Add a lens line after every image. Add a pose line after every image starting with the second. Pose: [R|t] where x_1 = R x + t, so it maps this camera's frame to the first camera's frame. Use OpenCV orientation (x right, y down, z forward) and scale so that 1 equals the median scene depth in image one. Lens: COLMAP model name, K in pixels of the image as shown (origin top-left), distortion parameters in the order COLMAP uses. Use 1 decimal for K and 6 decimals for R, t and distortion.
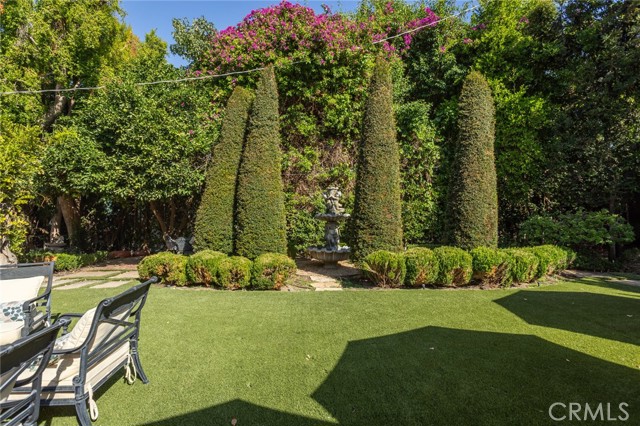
lens RADIAL K [[303.8, 0, 321.8], [0, 303.8, 212.6], [0, 0, 1]] dist [0.002077, 0.000622]
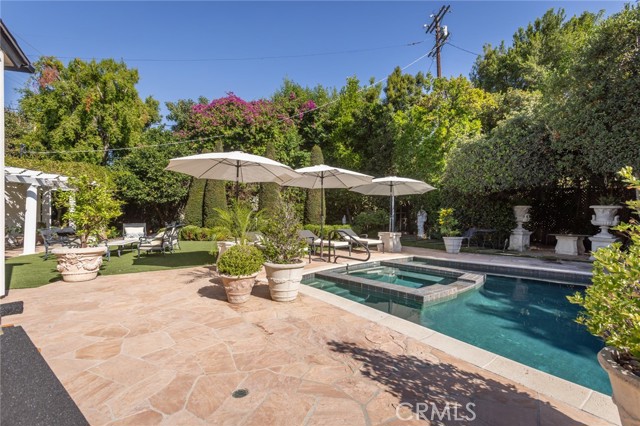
lens RADIAL K [[294.2, 0, 320.7], [0, 294.2, 218.8], [0, 0, 1]] dist [-0.003081, 0.001262]
pose [[0.994998, 0.005874, 0.099719, 0.315909], [-0.008470, 0.999636, 0.025632, 0.009114], [-0.099533, -0.026348, 0.994685, -1.091717]]
